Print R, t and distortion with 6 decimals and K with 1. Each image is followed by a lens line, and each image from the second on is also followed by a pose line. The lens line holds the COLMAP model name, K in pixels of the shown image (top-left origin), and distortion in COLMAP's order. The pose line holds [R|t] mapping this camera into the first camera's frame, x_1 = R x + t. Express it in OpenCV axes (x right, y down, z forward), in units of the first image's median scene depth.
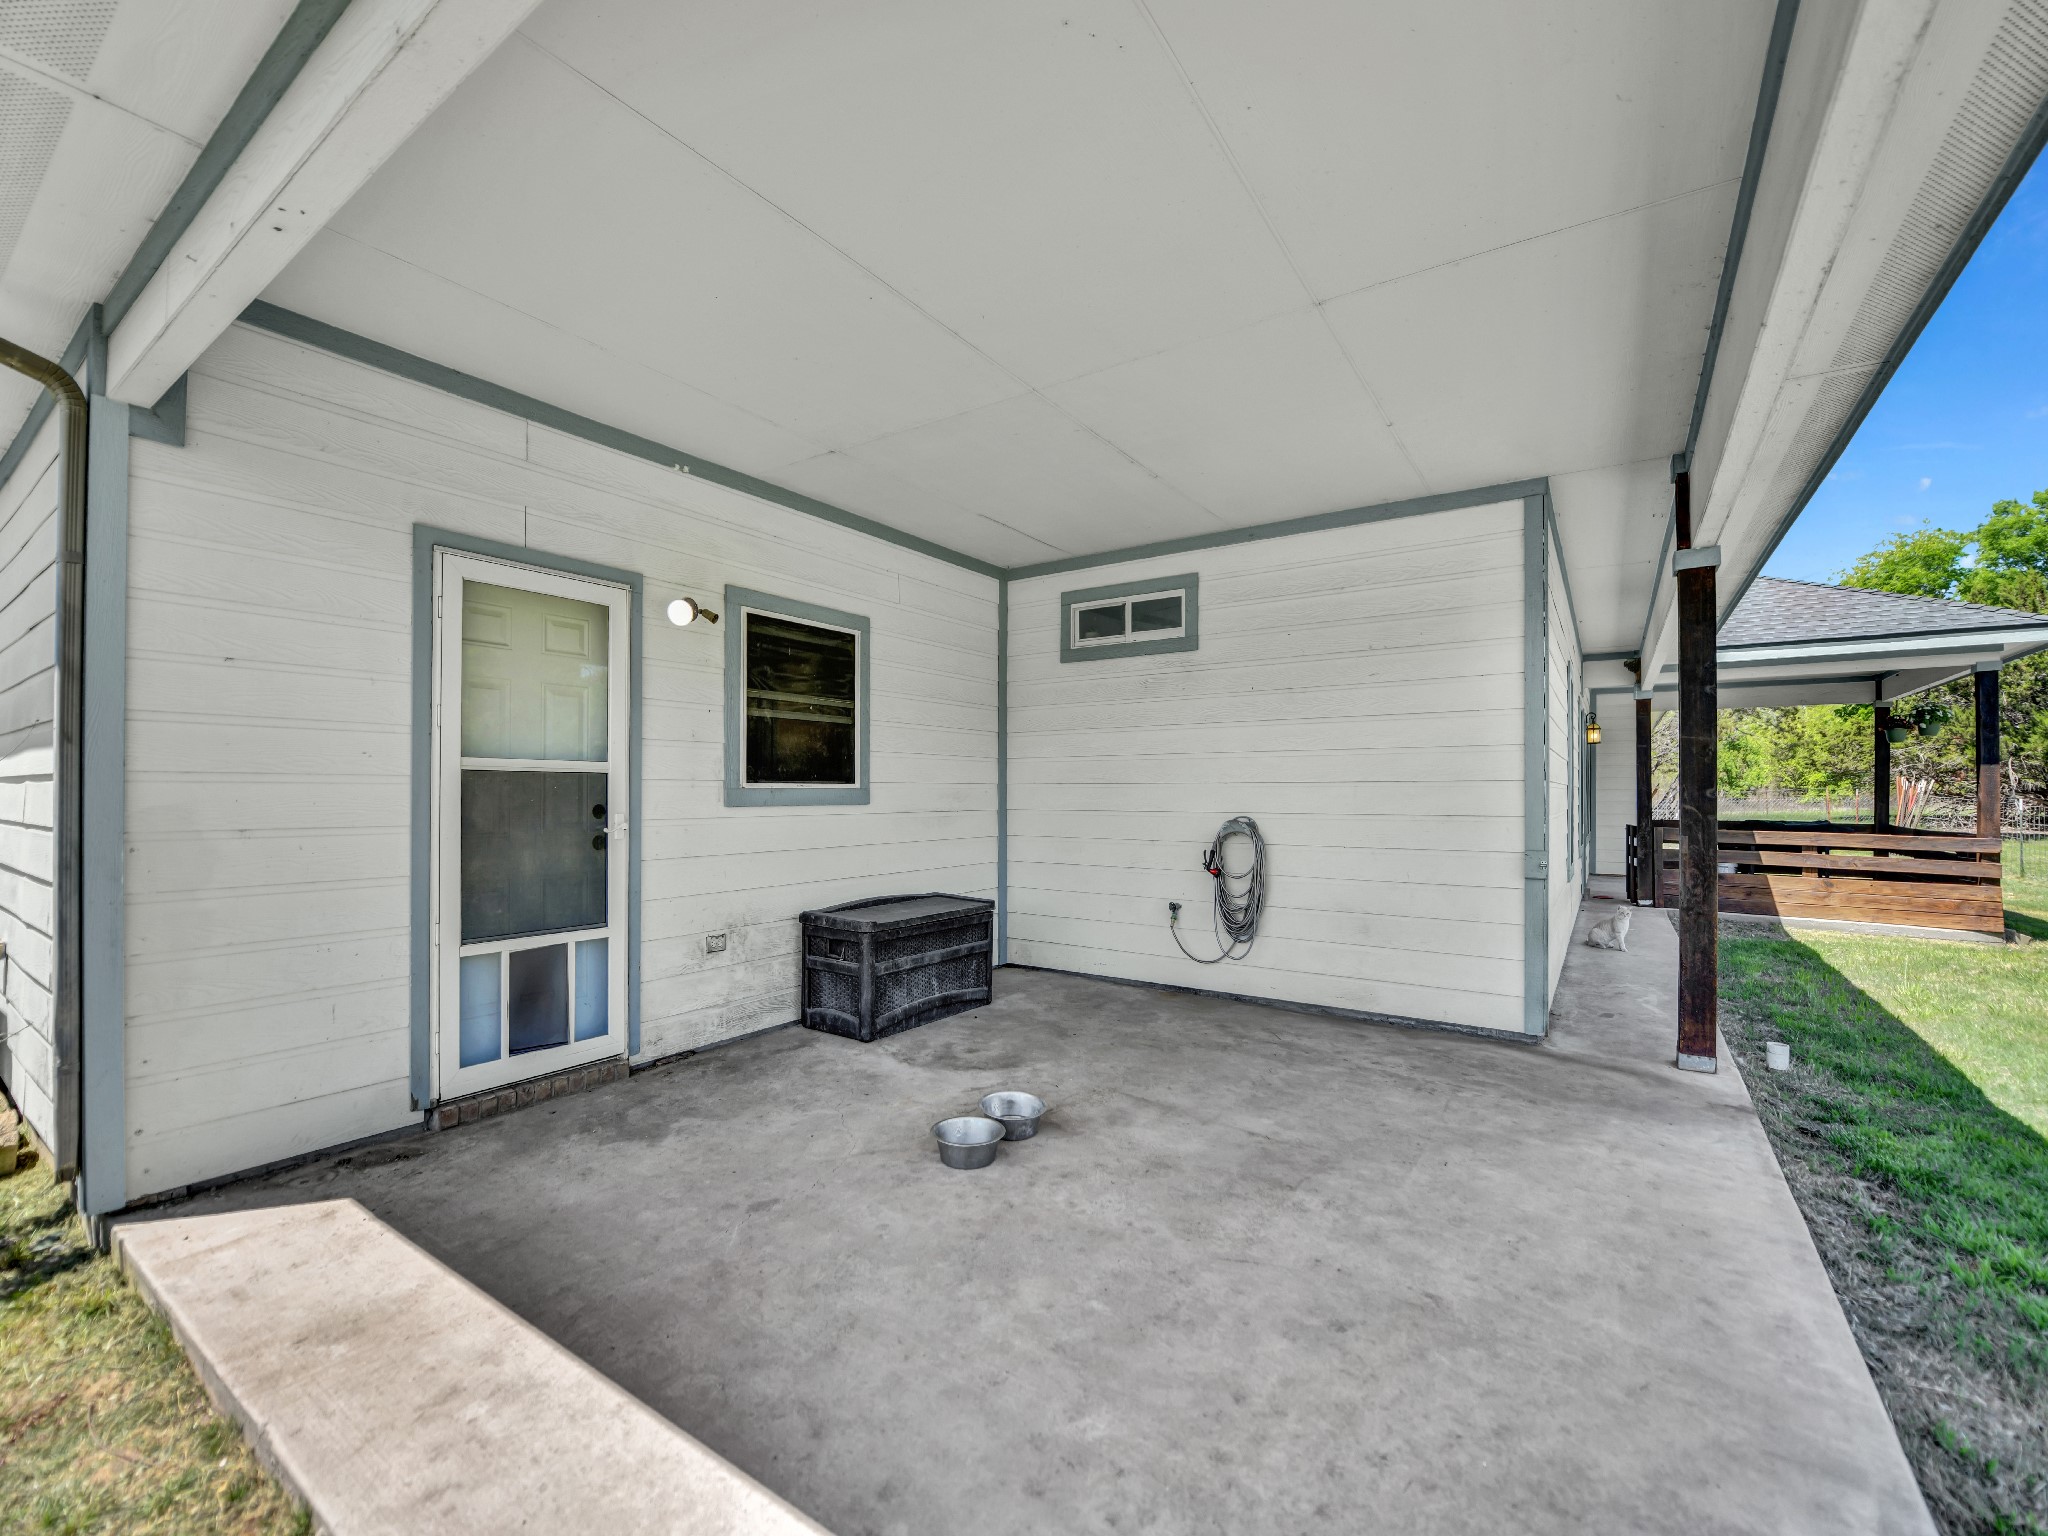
lens RADIAL K [[837.7, 0, 1061.4], [0, 837.7, 773.3], [0, 0, 1]] dist [0.001178, 0.000129]
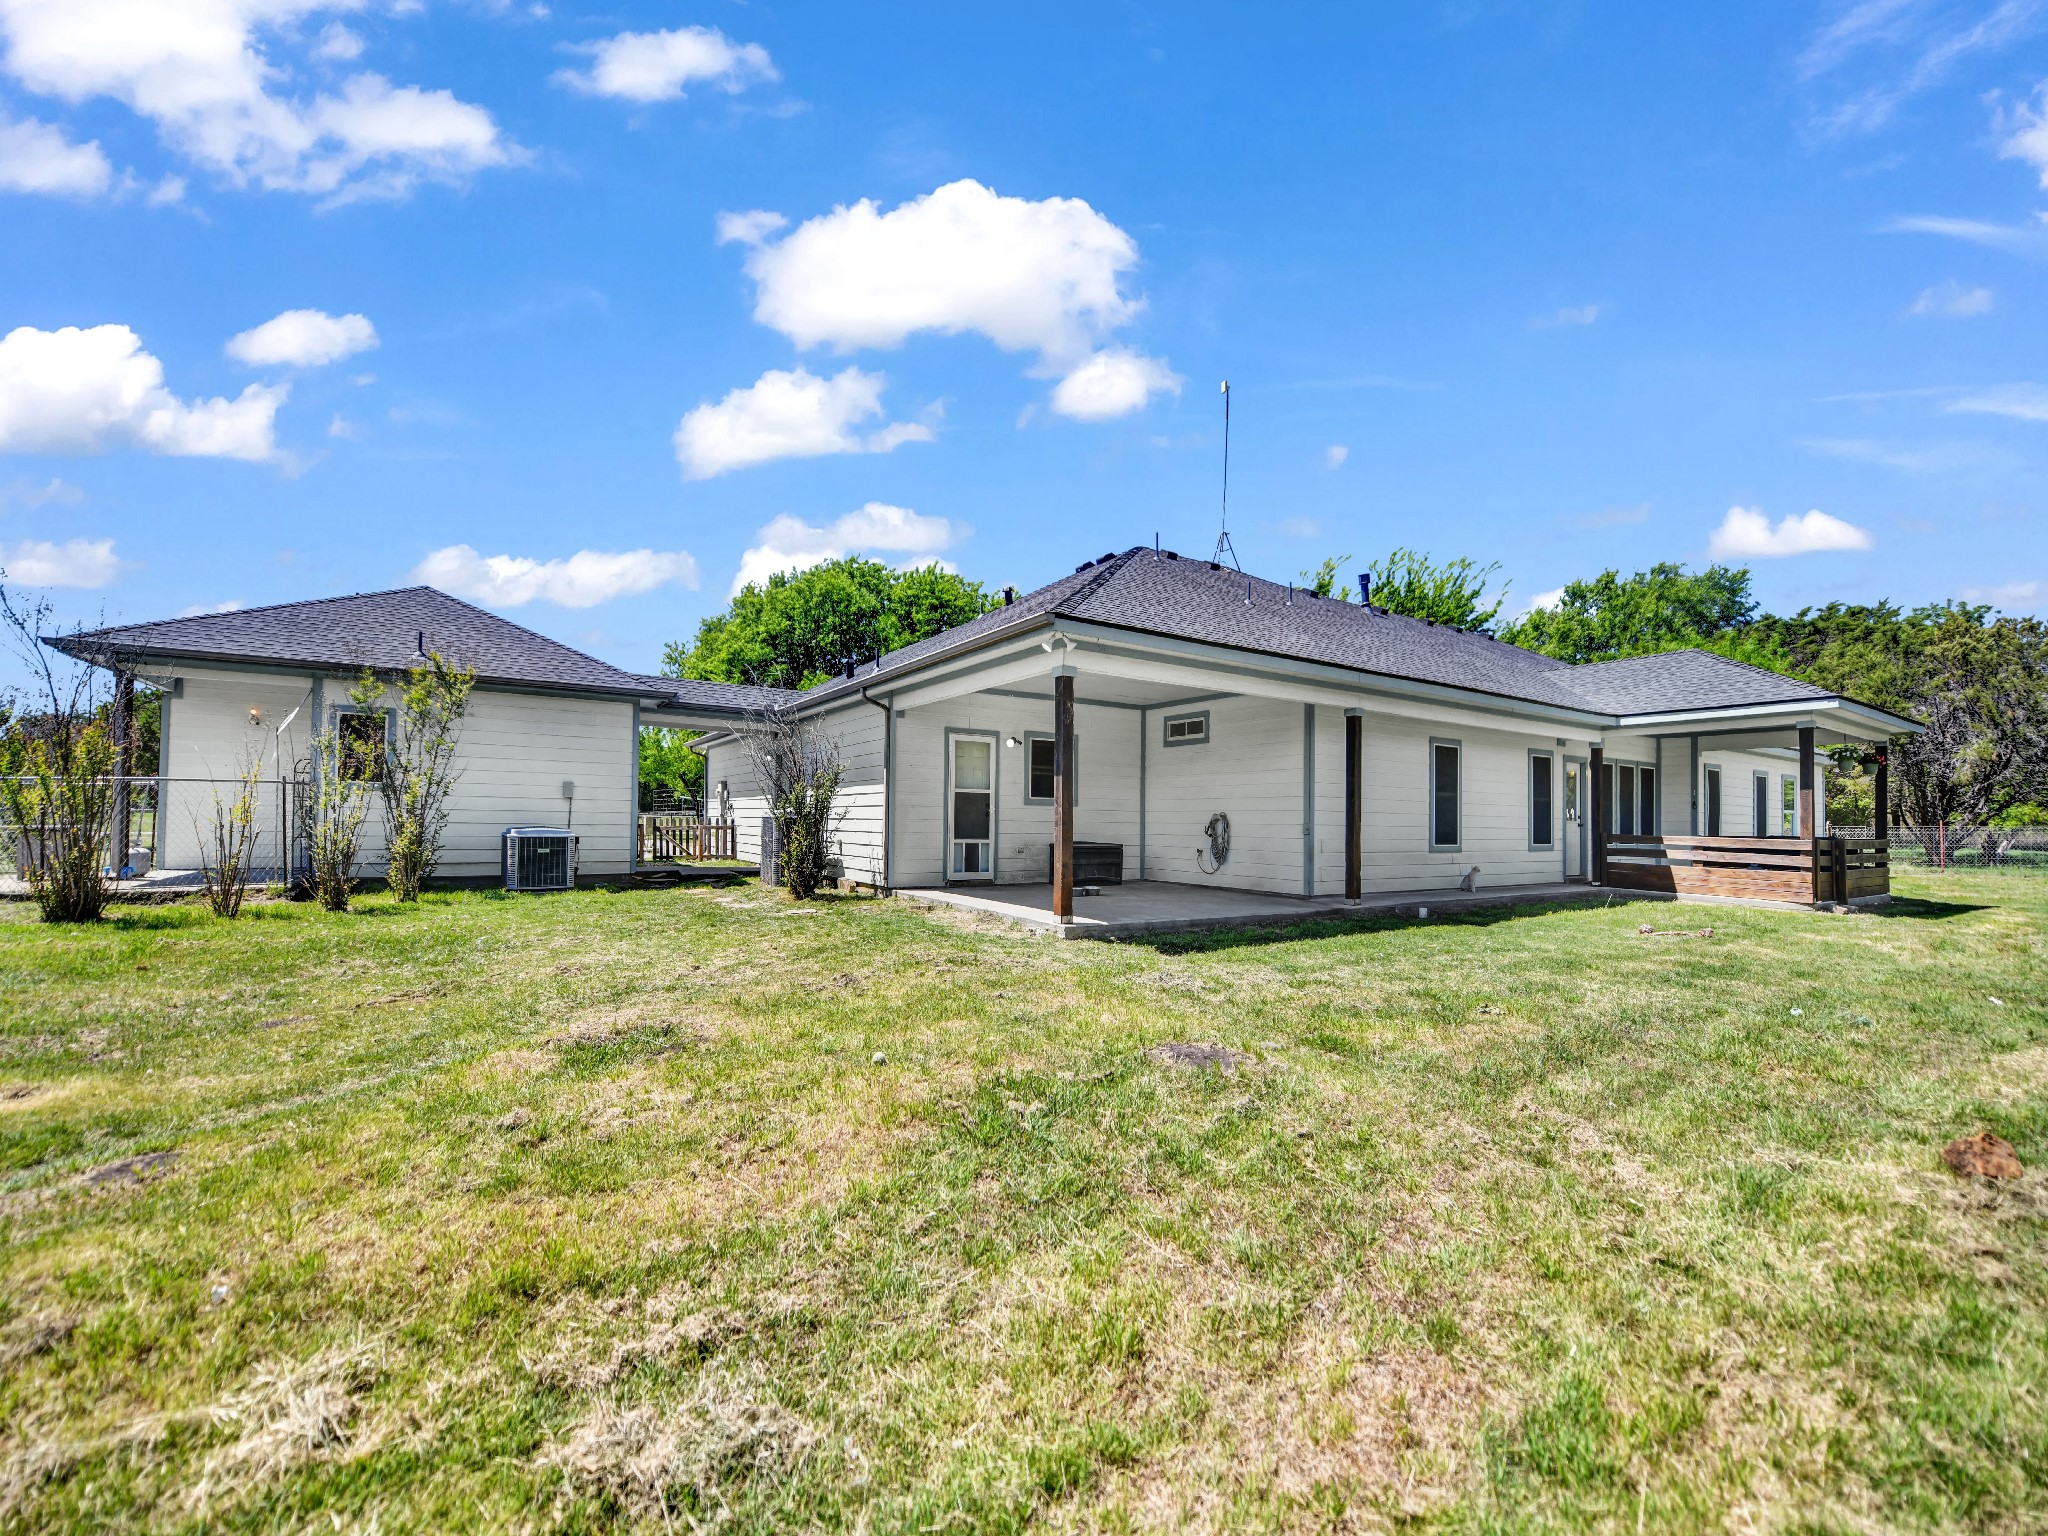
lens RADIAL K [[837.7, 0, 1061.4], [0, 837.7, 773.3], [0, 0, 1]] dist [0.001178, 0.000129]
pose [[0.921637, -0.011492, -0.387883, 0.732937], [-0.003969, 0.999230, -0.039035, 0.034562], [0.388033, 0.037516, 0.920881, -1.415011]]
